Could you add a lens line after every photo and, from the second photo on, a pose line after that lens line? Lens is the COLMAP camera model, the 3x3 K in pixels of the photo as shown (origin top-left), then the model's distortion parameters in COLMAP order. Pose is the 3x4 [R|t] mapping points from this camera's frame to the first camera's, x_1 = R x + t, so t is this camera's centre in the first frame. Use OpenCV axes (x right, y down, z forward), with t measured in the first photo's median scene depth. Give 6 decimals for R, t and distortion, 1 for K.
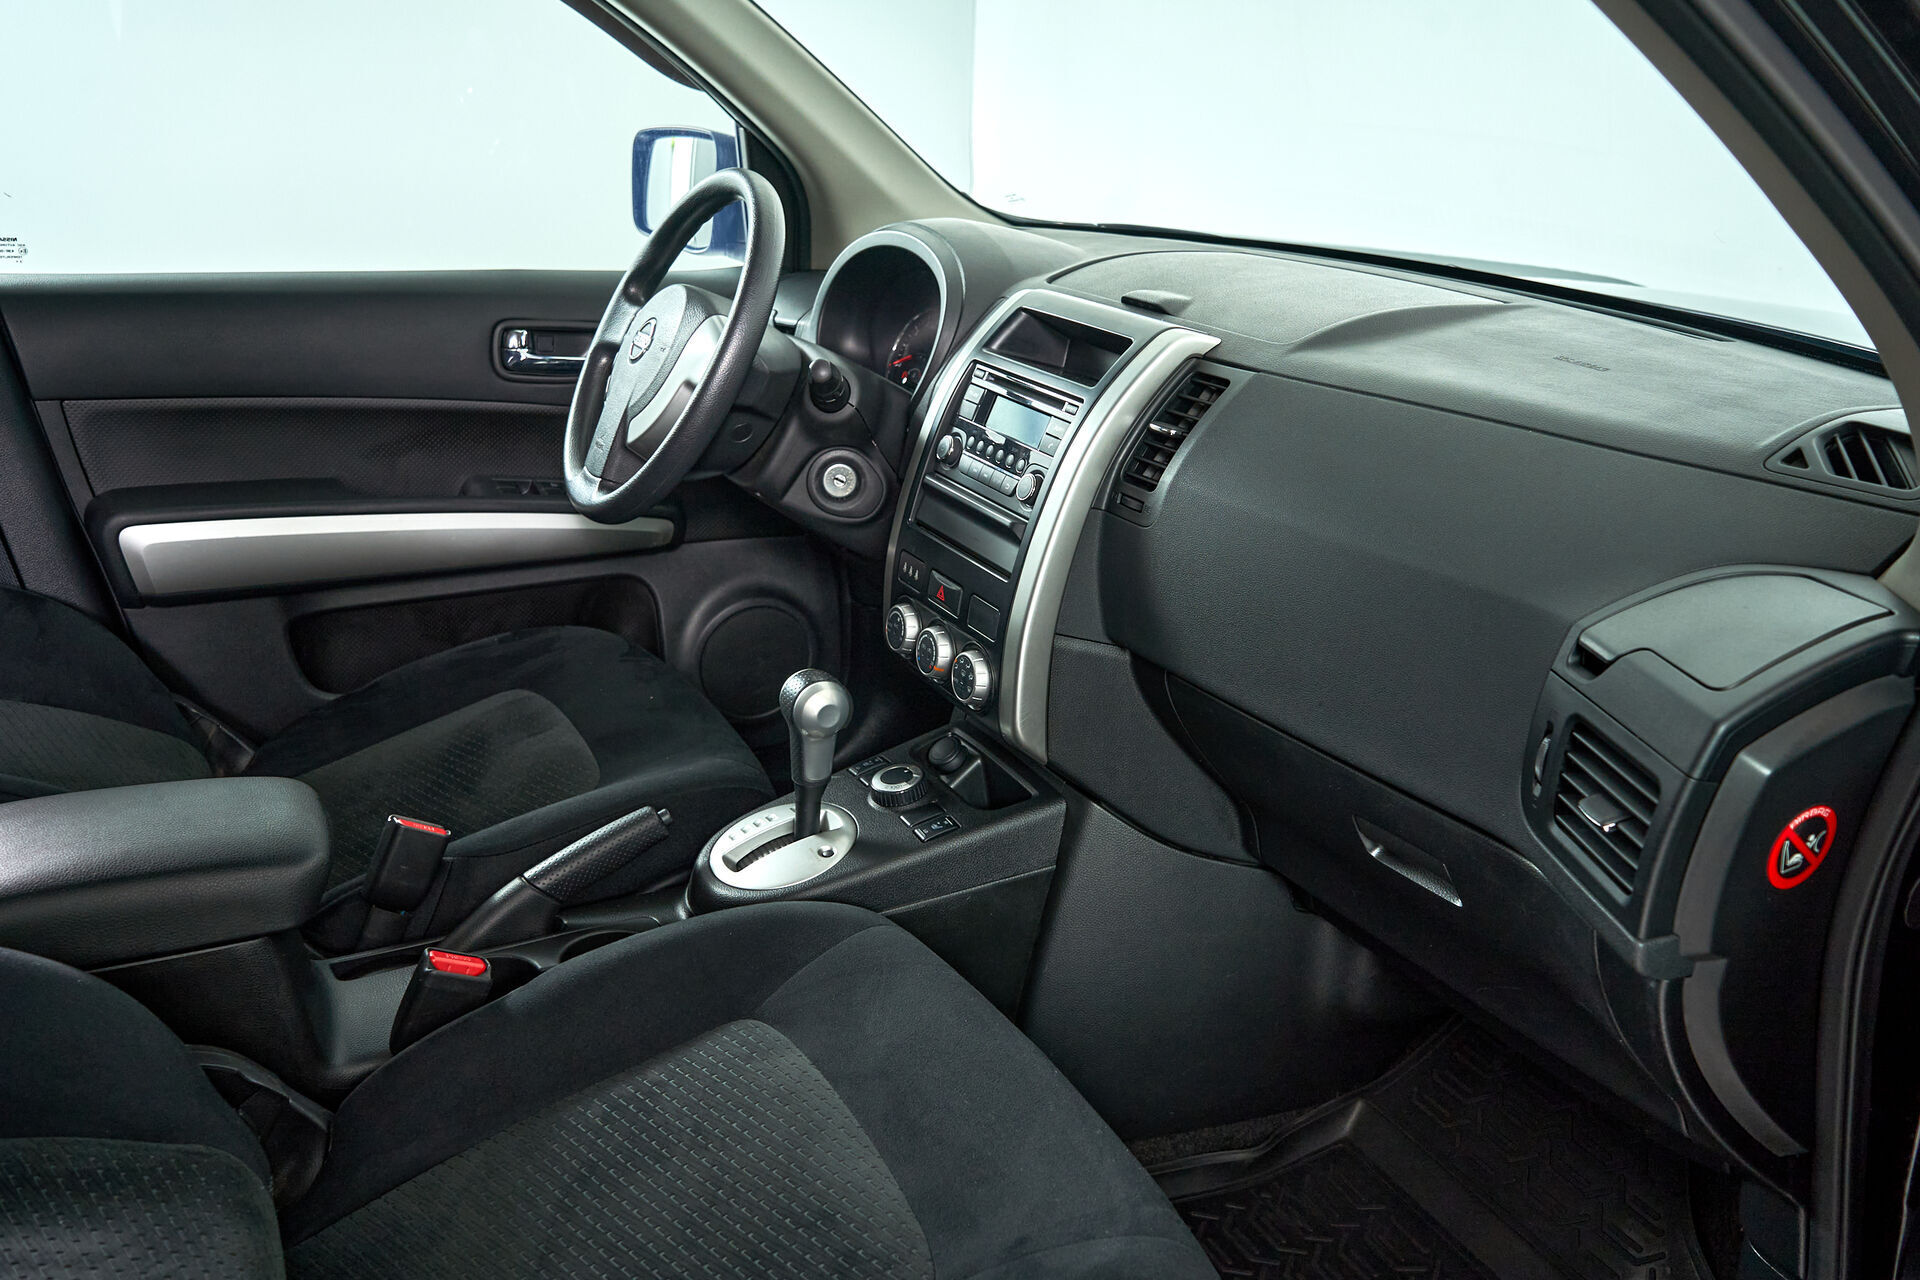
lens RADIAL K [[1582.7, 0, 962.3], [0, 1582.7, 653.2], [0, 0, 1]] dist [0.000417, -0.002967]
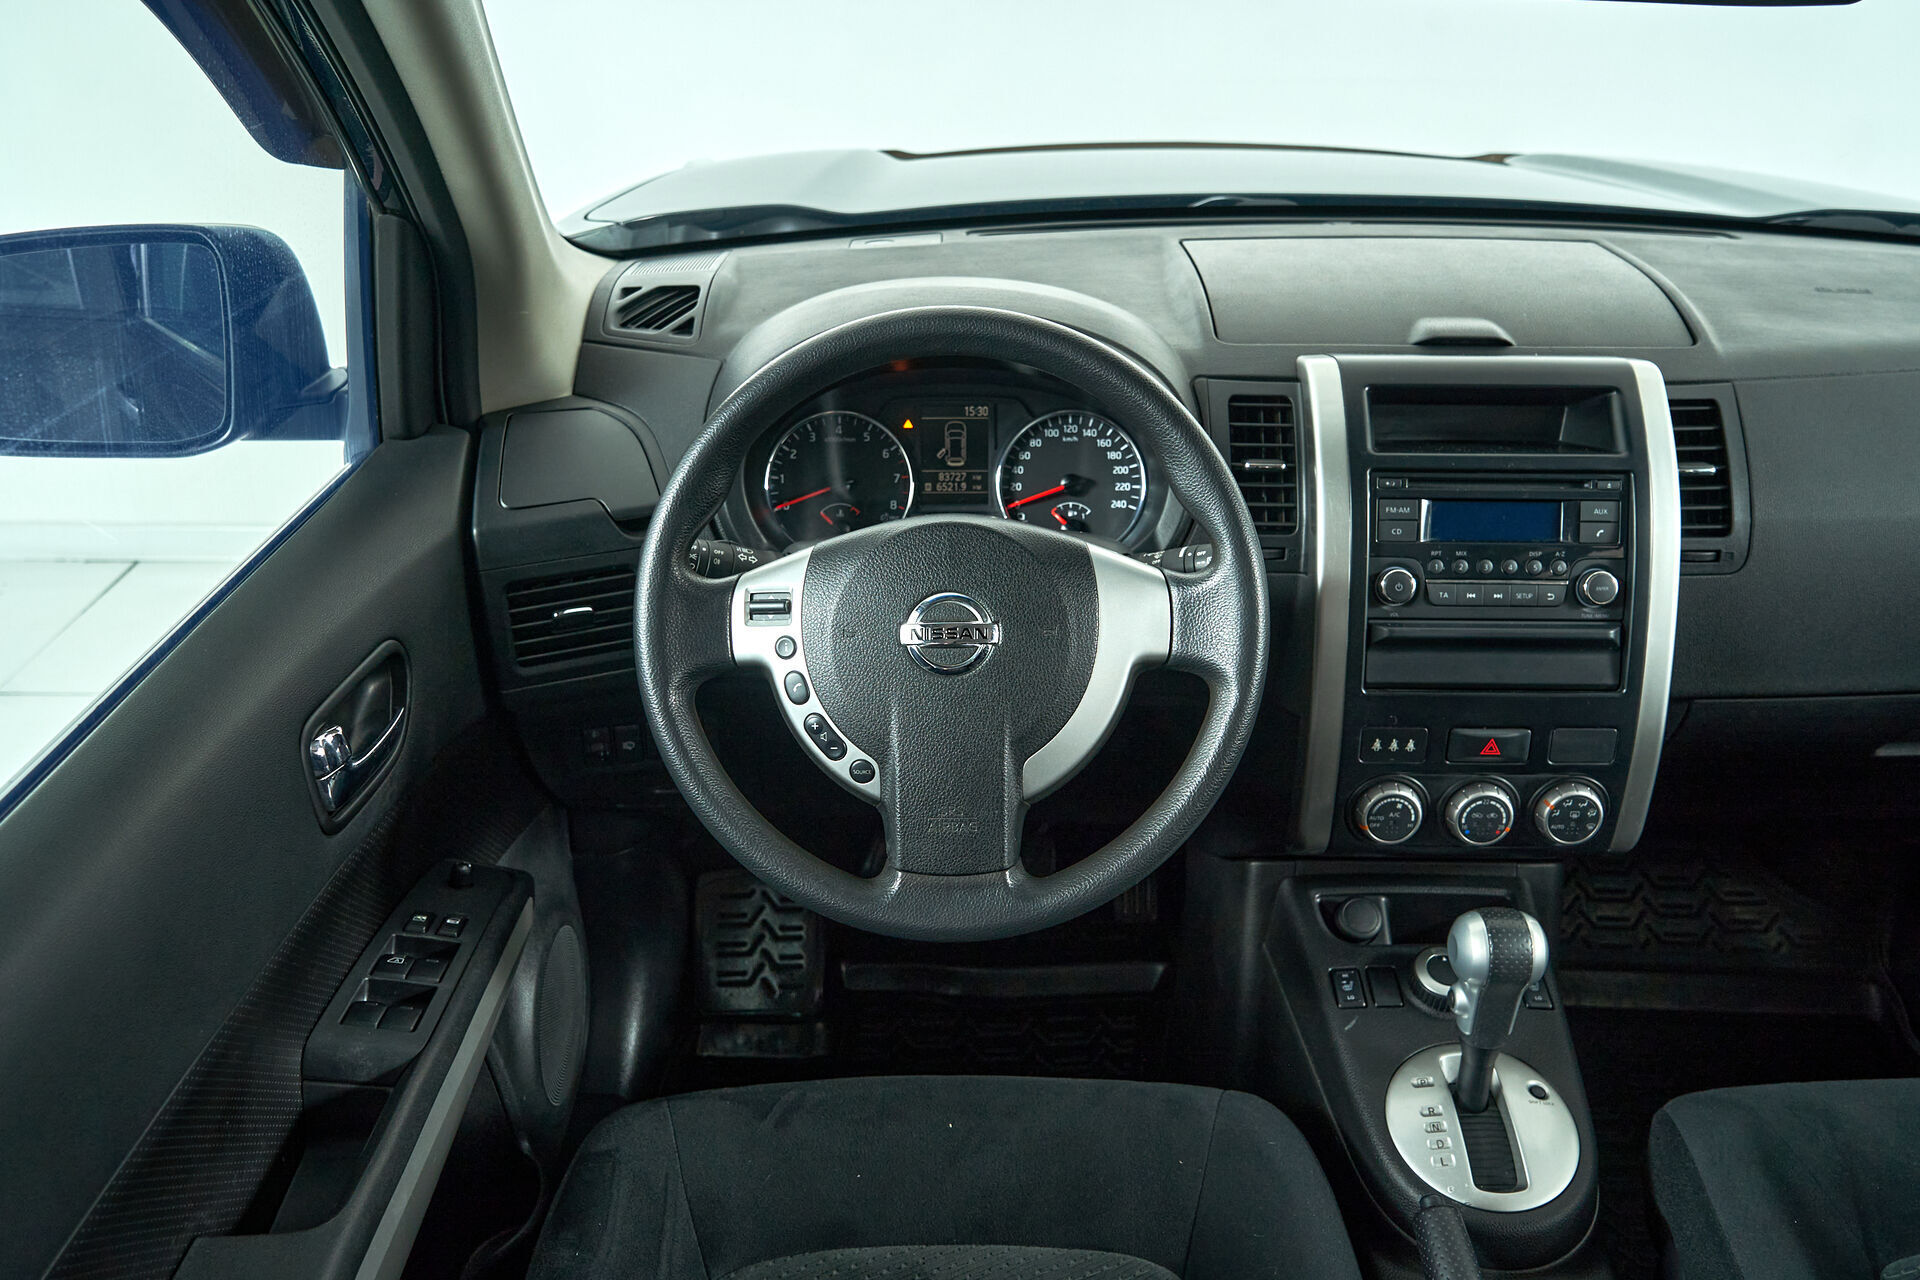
lens RADIAL K [[1582.7, 0, 958.3], [0, 1582.7, 650.0], [0, 0, 1]] dist [0.000417, -0.002967]
pose [[0.451489, -0.440142, 0.776165, -0.730505], [0.321685, 0.891665, 0.318517, -0.421113], [-0.832272, 0.105873, 0.544164, 0.755663]]
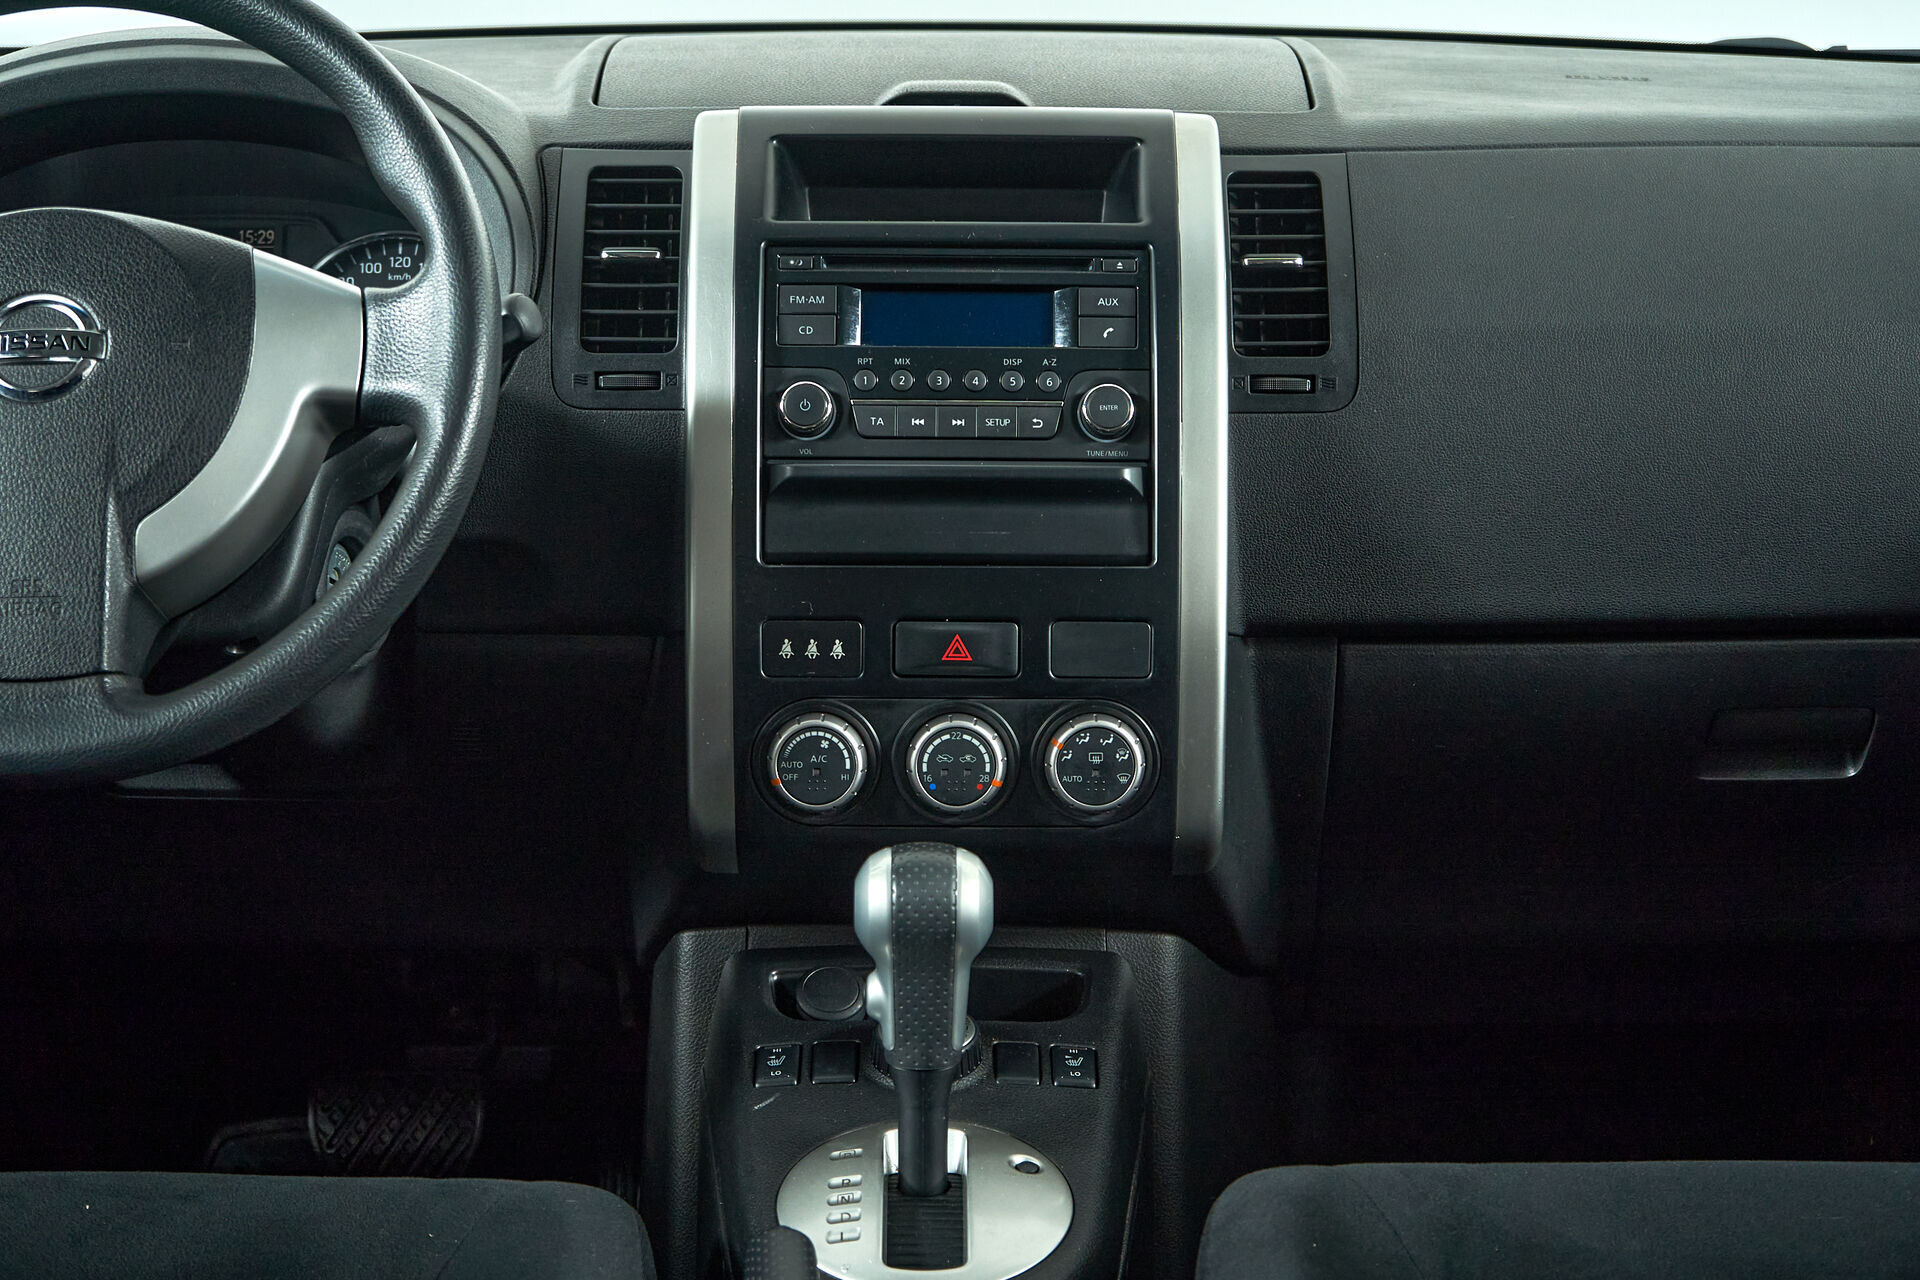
lens RADIAL K [[3695.2, 0, 974.6], [0, 3695.2, 638.1], [0, 0, 1]] dist [0.061563, 0.000000]
pose [[0.451708, -0.224369, 0.863492, -1.065616], [0.324941, 0.942757, 0.074983, -0.130541], [-0.830887, 0.246714, 0.498758, 0.355094]]
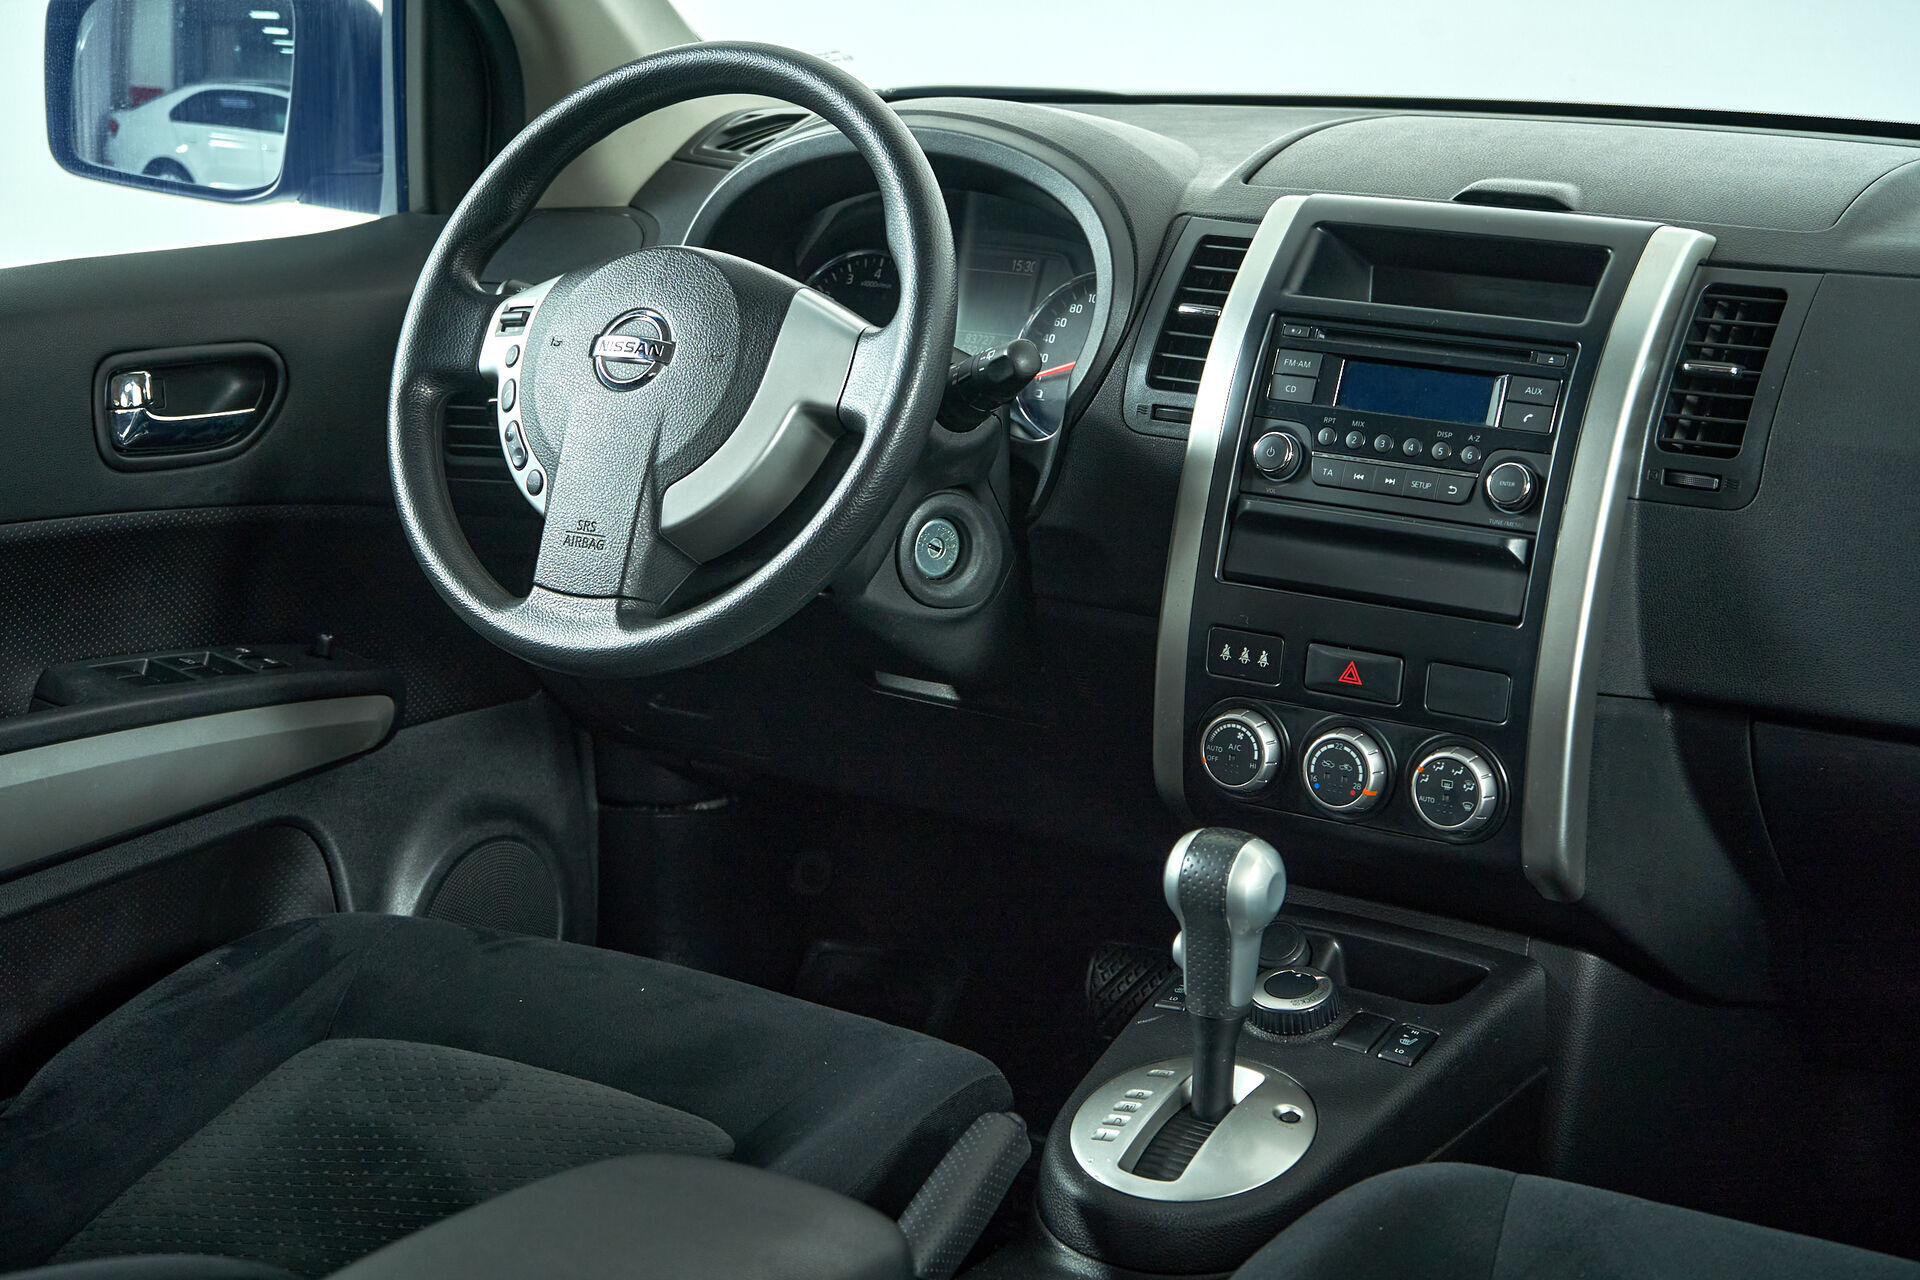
lens RADIAL K [[3324.0, 0, 967.5], [0, 3324.0, 626.7], [0, 0, 1]] dist [0.023913, 0.000000]
pose [[0.866534, -0.149064, 0.476339, -0.752379], [0.194680, 0.979713, -0.047565, -0.022573], [-0.459585, 0.133950, 0.877974, -0.094782]]
